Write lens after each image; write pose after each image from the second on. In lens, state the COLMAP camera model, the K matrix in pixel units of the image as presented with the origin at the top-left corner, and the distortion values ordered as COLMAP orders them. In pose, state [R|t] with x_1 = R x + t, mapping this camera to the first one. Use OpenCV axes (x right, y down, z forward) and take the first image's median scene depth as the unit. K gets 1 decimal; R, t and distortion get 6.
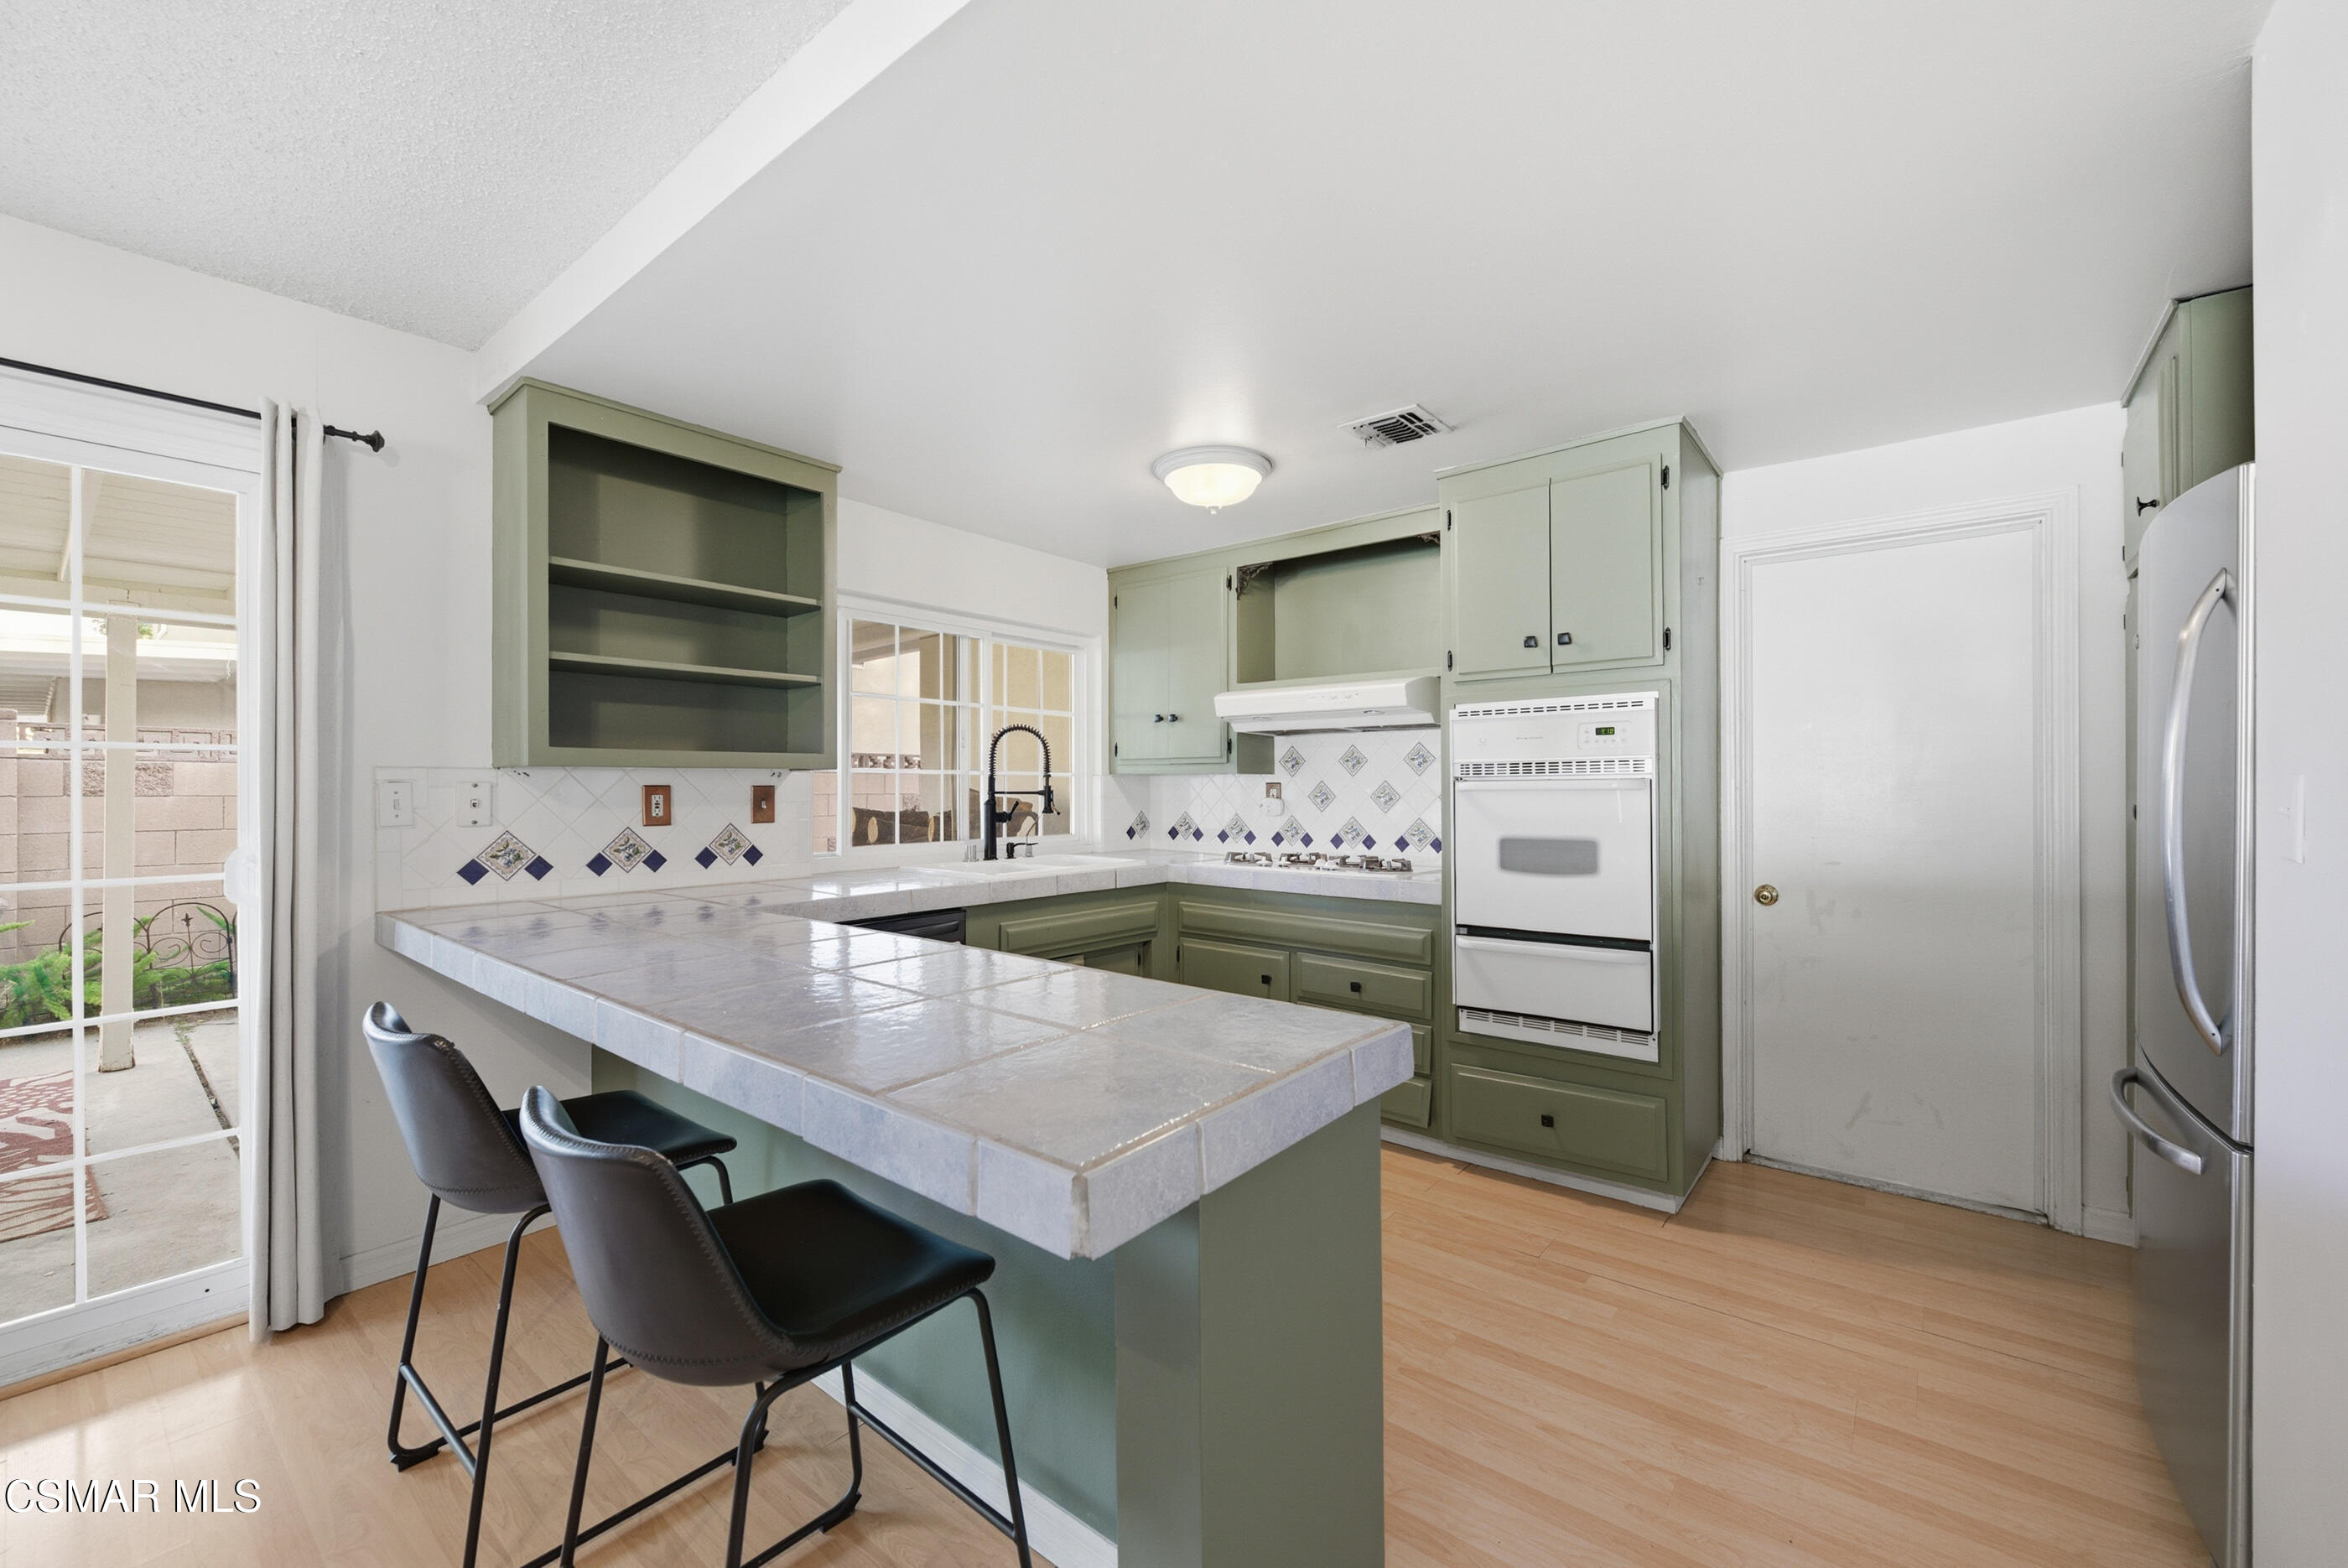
lens RADIAL K [[931.7, 0, 1171.7], [0, 931.7, 778.9], [0, 0, 1]] dist [0.000165, -0.002237]
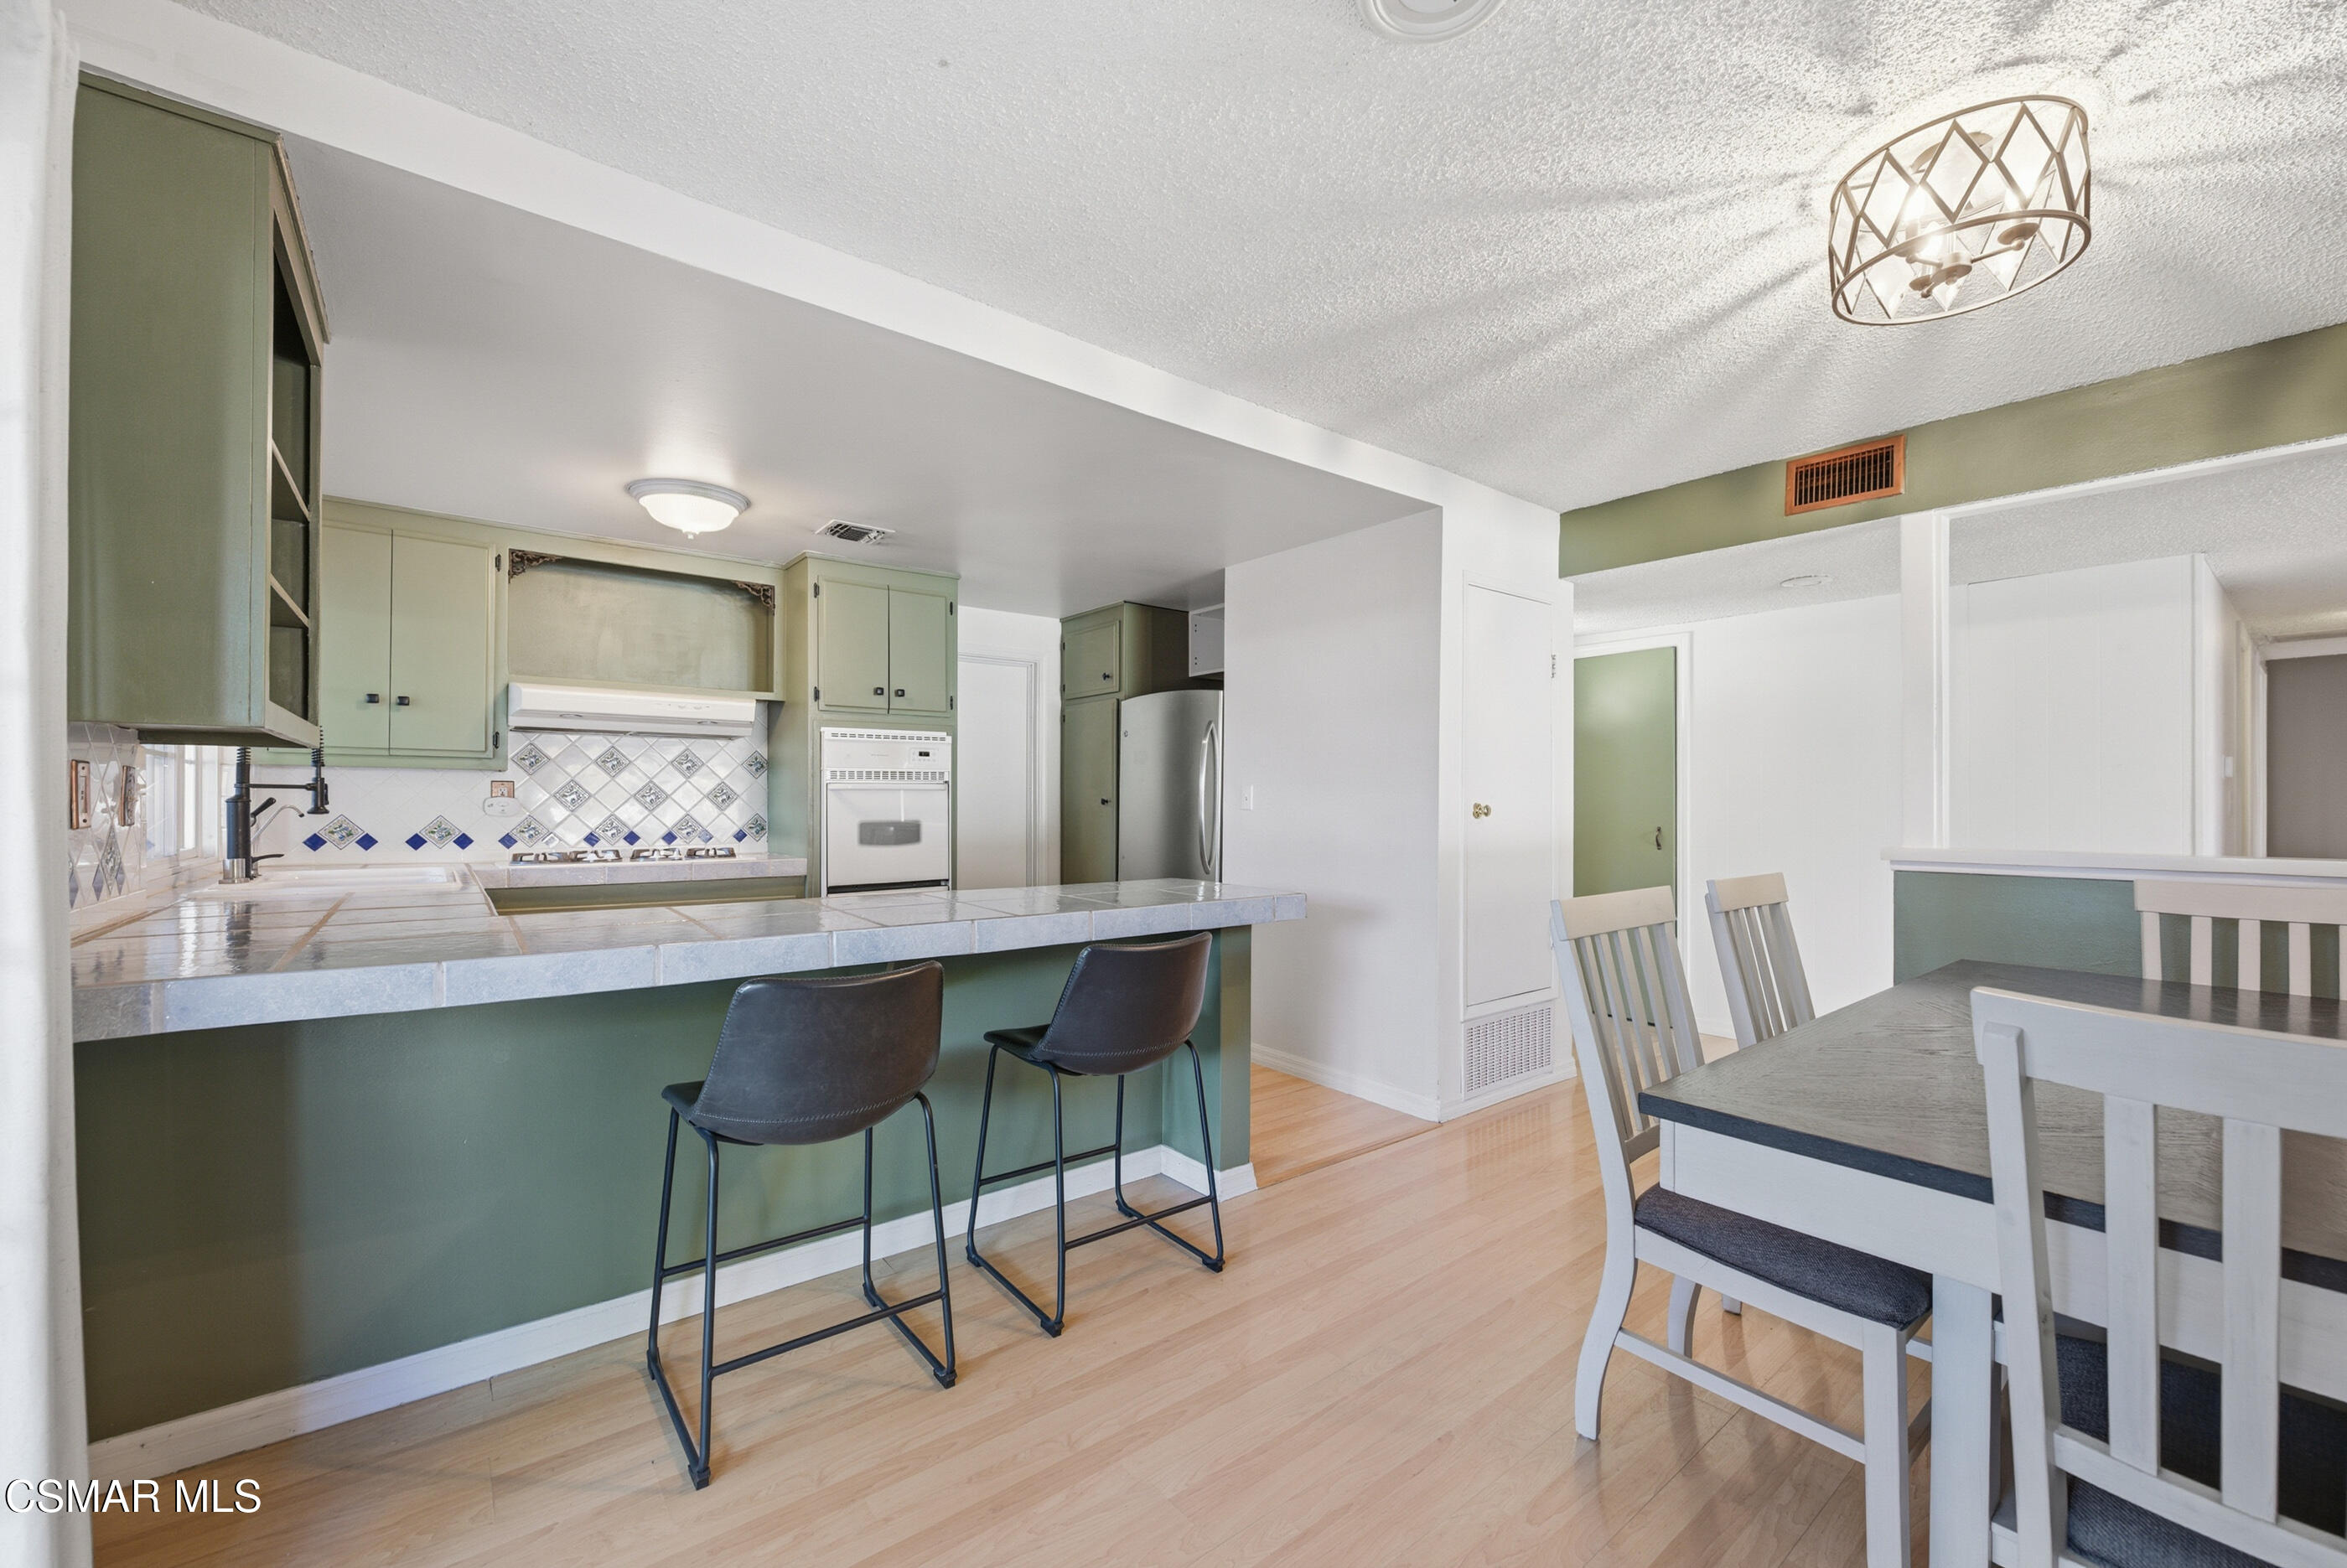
lens RADIAL K [[931.3, 0, 1211.1], [0, 931.3, 799.3], [0, 0, 1]] dist [0.000165, -0.002237]
pose [[0.195308, 0.004052, 0.980734, -0.911320], [-0.010329, 0.999945, -0.002074, 0.022961], [-0.980688, -0.009725, 0.195339, 0.166563]]
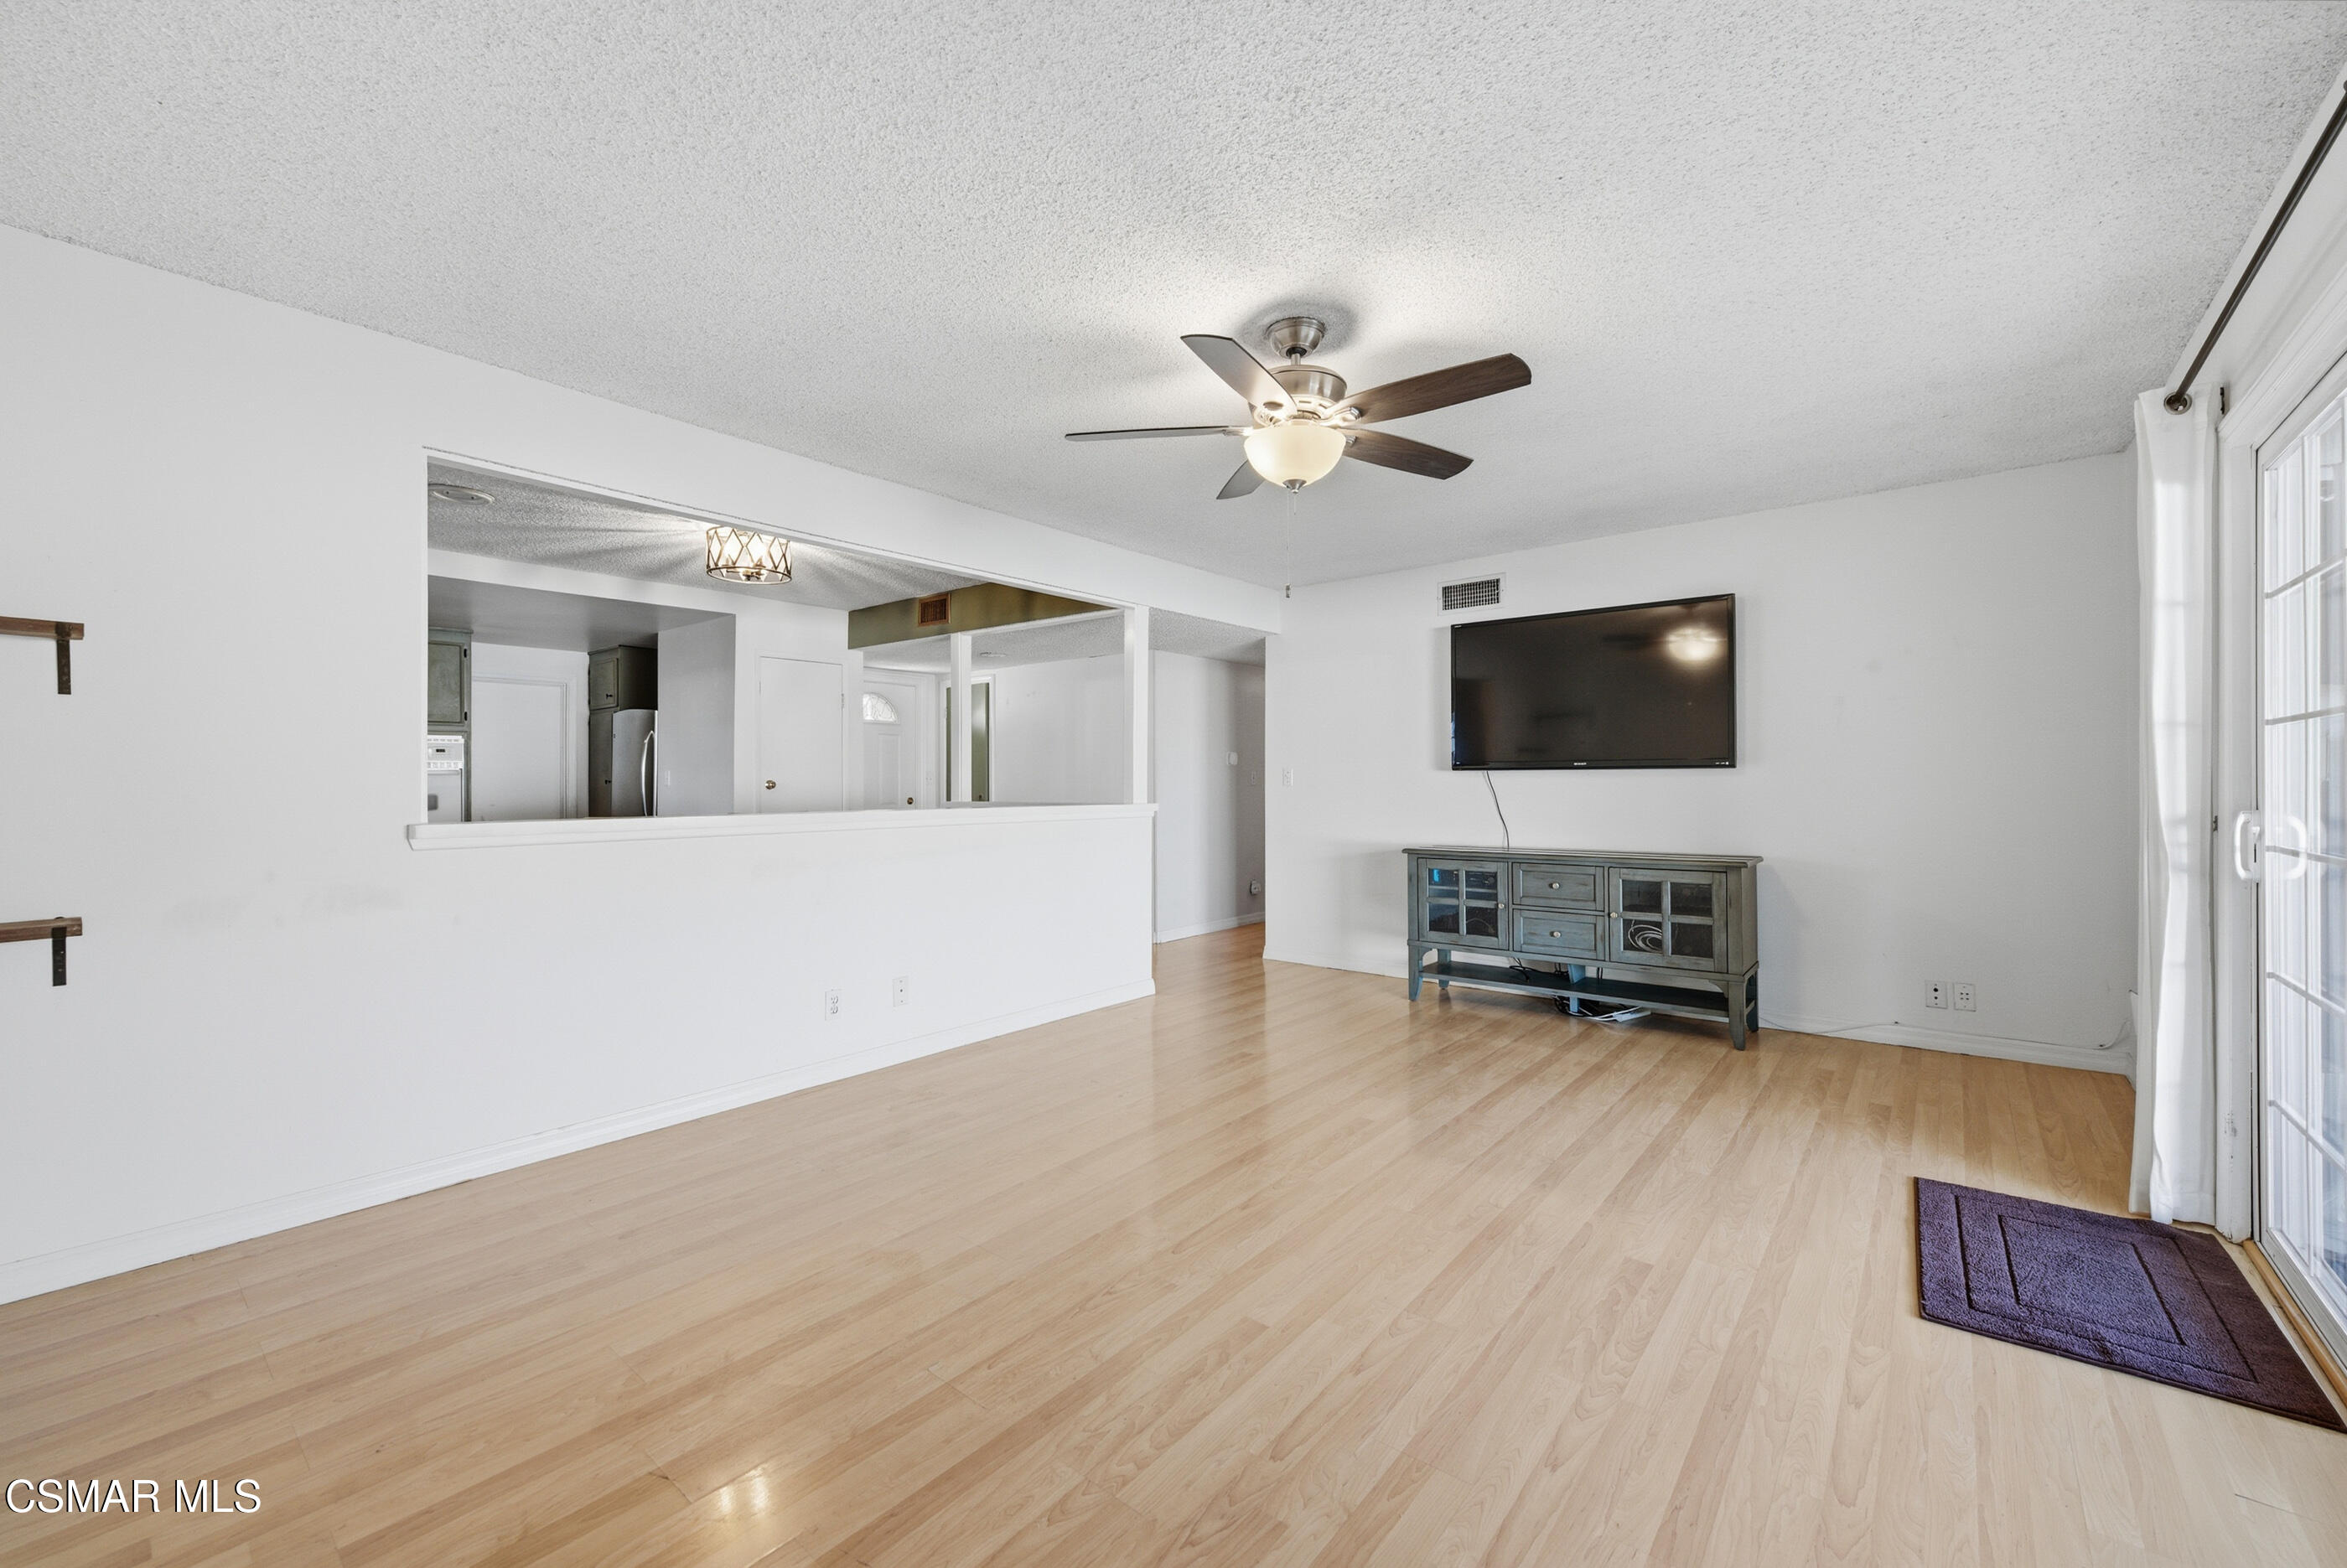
lens RADIAL K [[931.3, 0, 1196.1], [0, 931.3, 785.4], [0, 0, 1]] dist [0.000165, -0.002237]
pose [[0.008489, -0.001597, 0.999963, -1.752347], [-0.007476, 0.999971, 0.001660, 0.020337], [-0.999936, -0.007490, 0.008477, -0.902691]]
